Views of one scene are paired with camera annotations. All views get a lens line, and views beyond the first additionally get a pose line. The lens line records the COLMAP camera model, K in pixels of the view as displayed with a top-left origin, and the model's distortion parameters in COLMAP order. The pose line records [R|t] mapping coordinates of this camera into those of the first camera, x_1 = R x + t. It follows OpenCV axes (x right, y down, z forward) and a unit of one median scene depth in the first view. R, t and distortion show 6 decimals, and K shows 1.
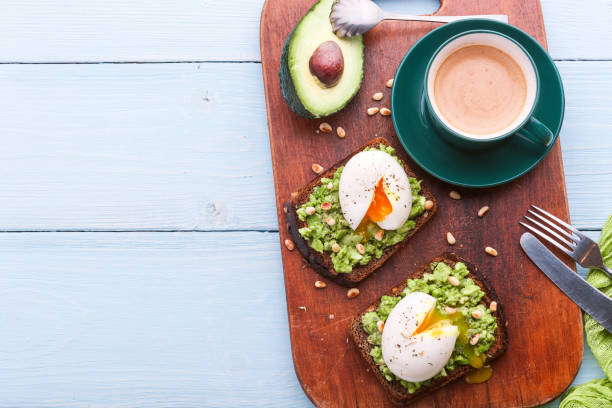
lens RADIAL K [[1207.5, 0, 306.0], [0, 1207.5, 204.0], [0, 0, 1]] dist [-0.032696, -0.086216]
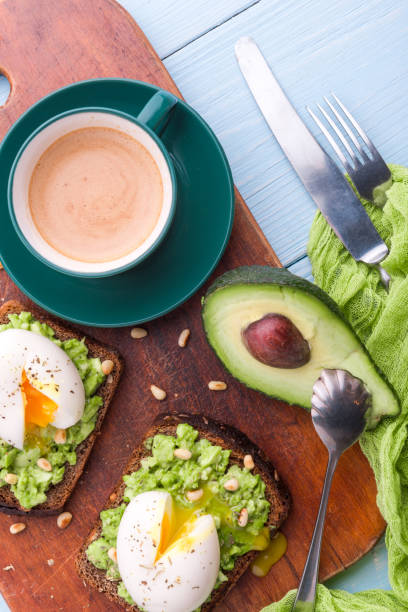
lens RADIAL K [[1207.5, 0, 204.0], [0, 1207.5, 306.0], [0, 0, 1]] dist [-0.032696, -0.086216]
pose [[0.908573, -0.416825, 0.027418, 0.149205], [0.411760, 0.904719, 0.109263, -0.085106], [-0.070349, -0.087984, 0.993635, 0.306587]]
